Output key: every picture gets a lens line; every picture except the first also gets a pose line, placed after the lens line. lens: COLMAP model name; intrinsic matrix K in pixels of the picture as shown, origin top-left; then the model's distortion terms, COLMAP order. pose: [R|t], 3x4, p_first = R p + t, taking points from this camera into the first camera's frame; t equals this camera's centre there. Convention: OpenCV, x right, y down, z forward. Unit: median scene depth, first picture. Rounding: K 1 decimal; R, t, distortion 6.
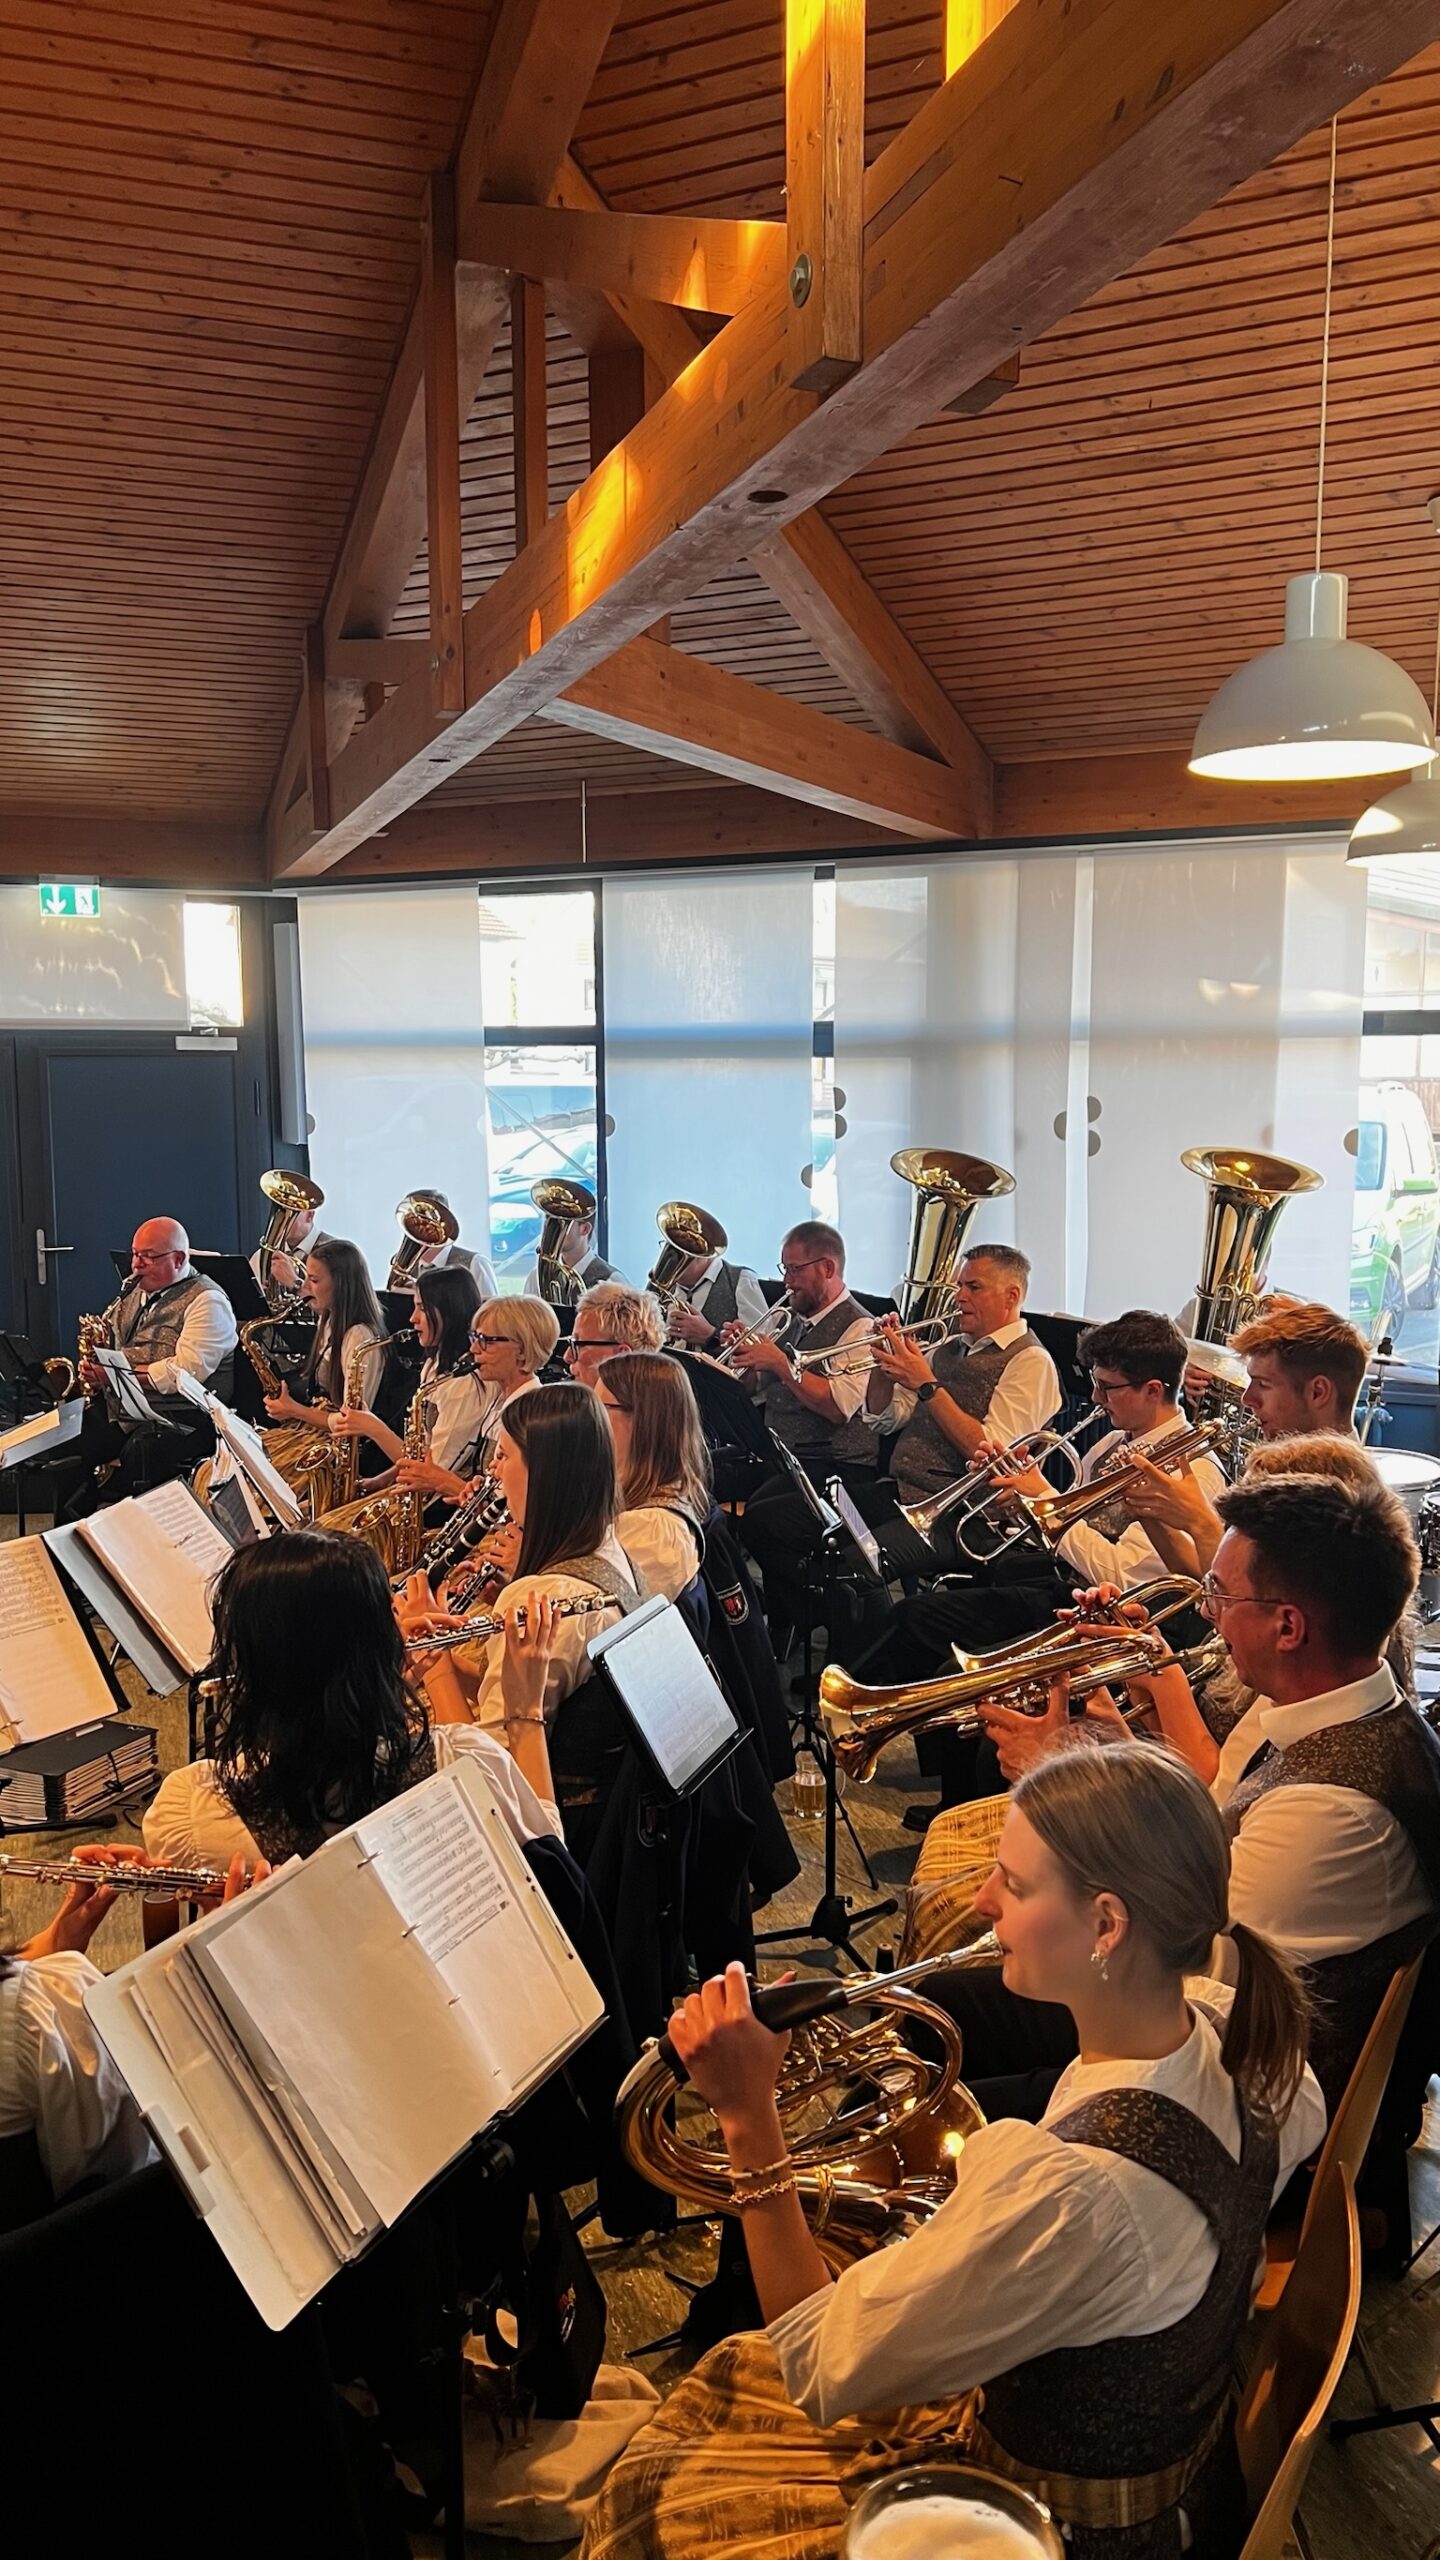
lens RADIAL K [[1915.3, 0, 714.7], [0, 1915.3, 1288.8], [0, 0, 1]] dist [0.042888, -0.044375]
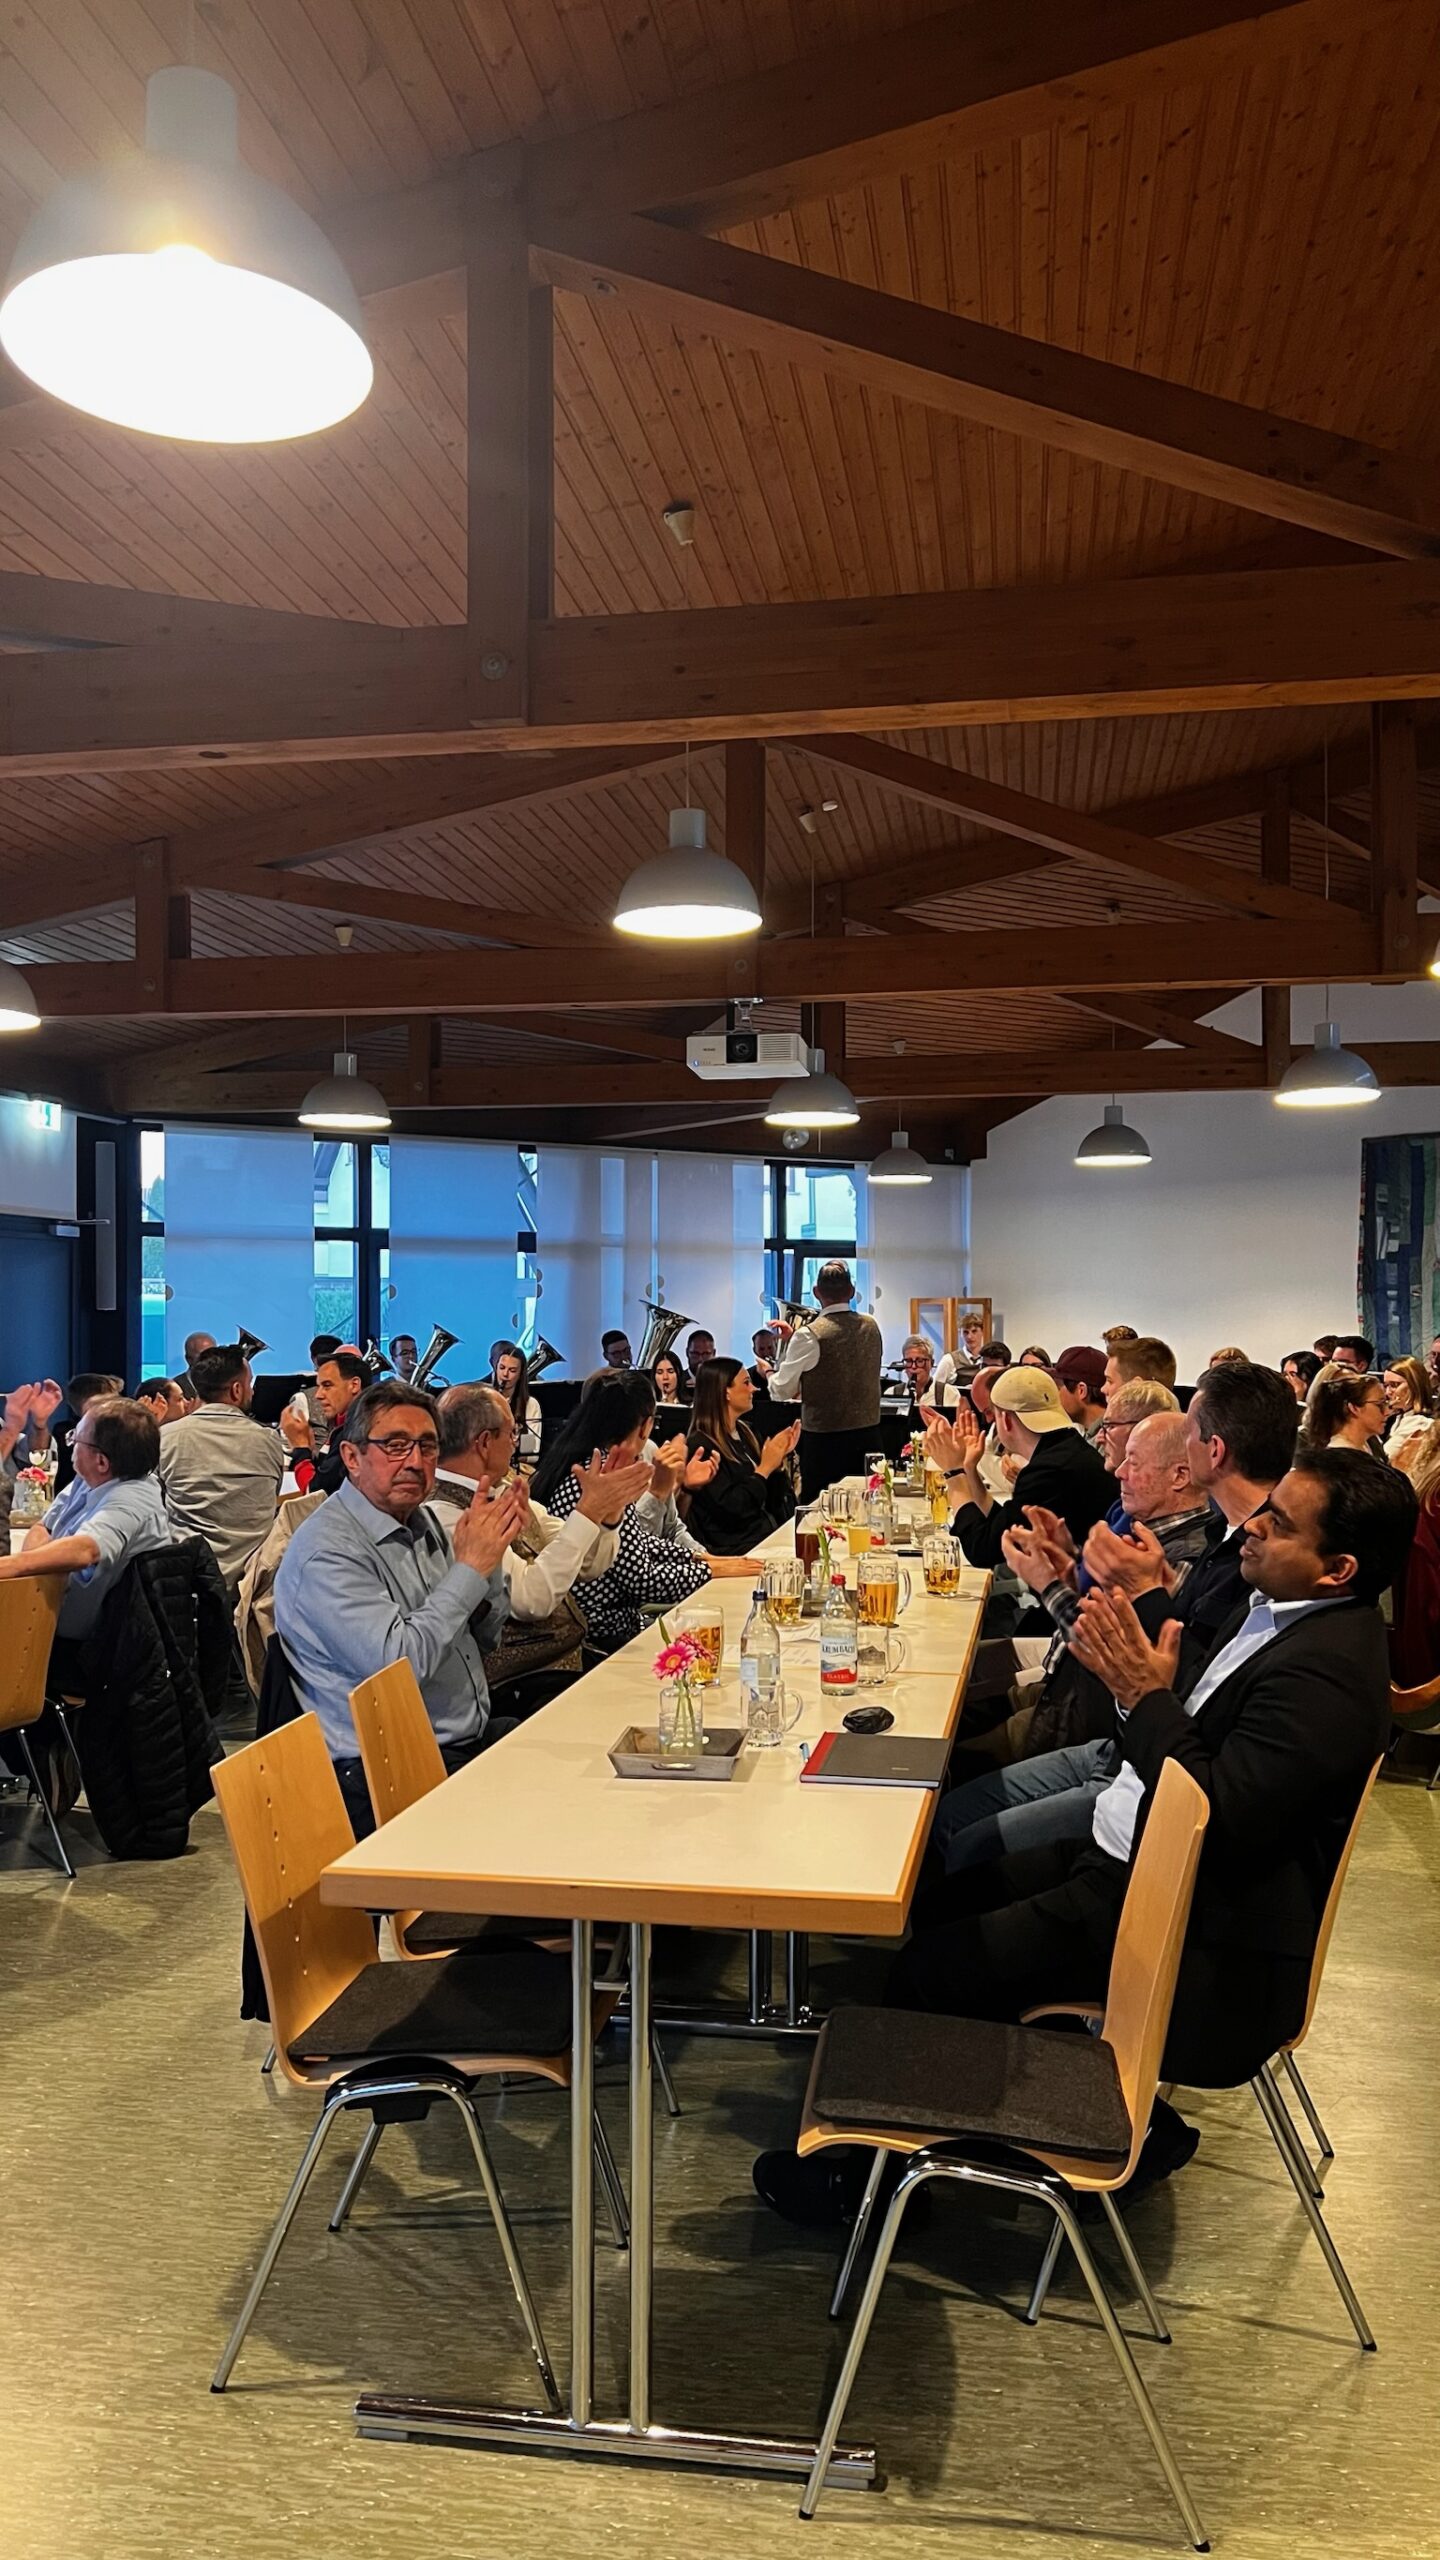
lens RADIAL K [[1915.3, 0, 709.4], [0, 1915.3, 1290.5], [0, 0, 1]] dist [0.042888, -0.044375]
pose [[0.466710, 0.013971, 0.884300, -1.497302], [0.098367, 0.992851, -0.067602, 0.052283], [-0.878923, 0.118537, 0.461999, 0.044970]]
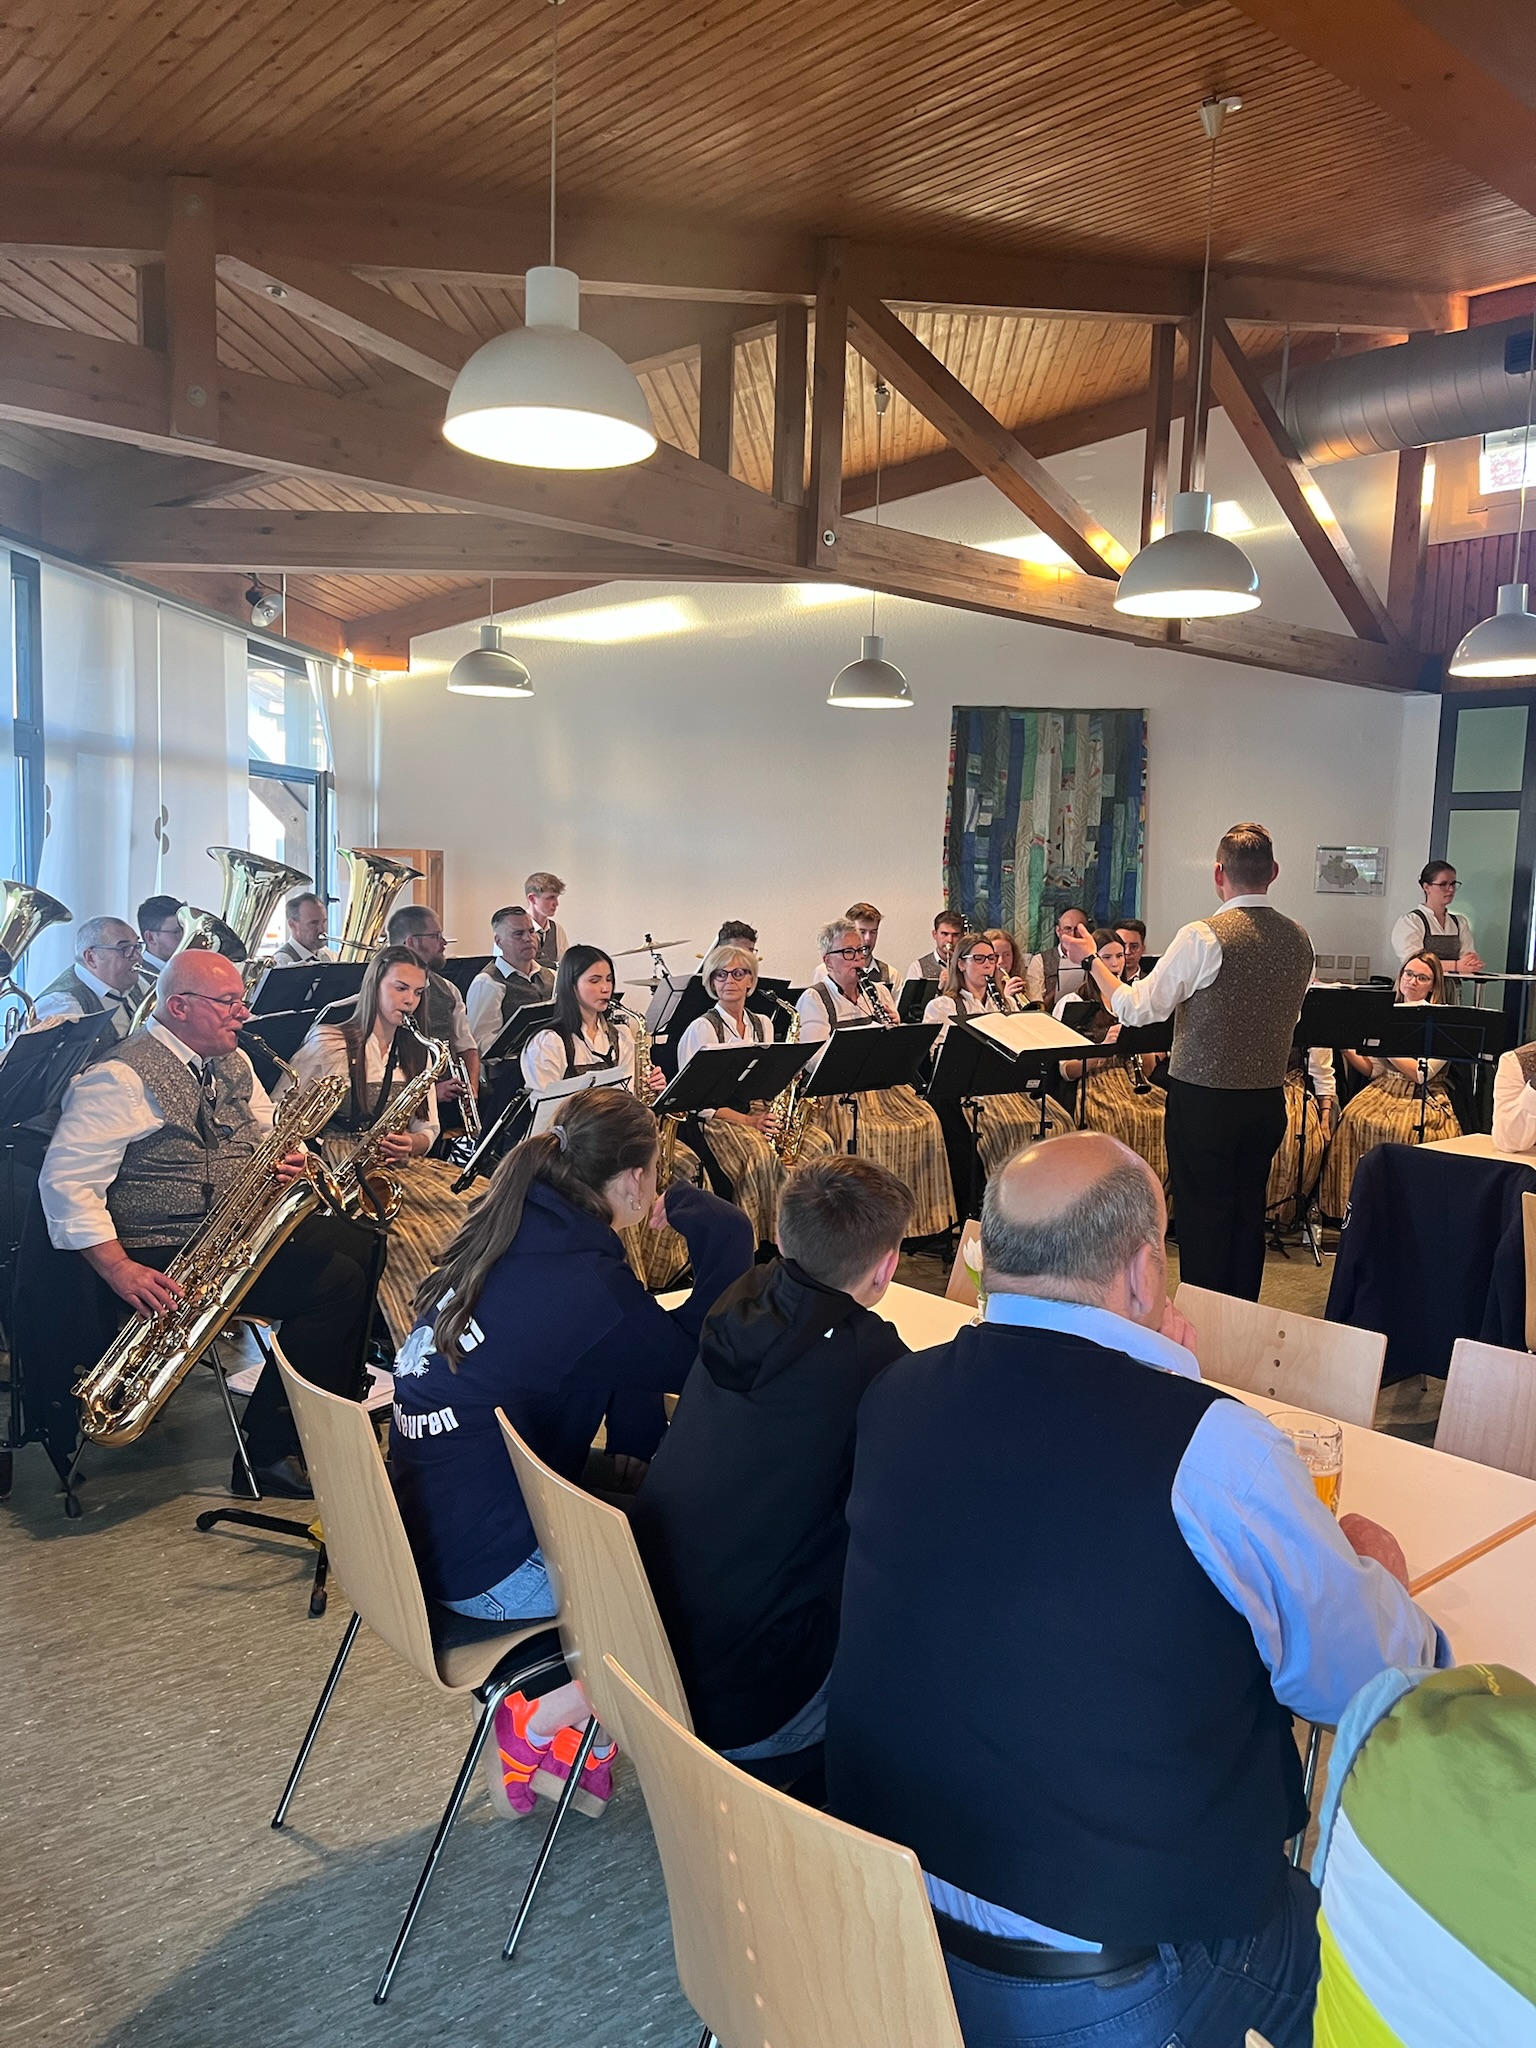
lens RADIAL K [[1569.9, 0, 788.6], [0, 1569.9, 1023.8], [0, 0, 1]] dist [0.054384, -0.058154]
pose [[-0.407526, -0.101077, 0.907583, -0.900300], [0.069693, 0.987514, 0.141273, -0.073705], [-0.910530, 0.120824, -0.395393, 1.032392]]
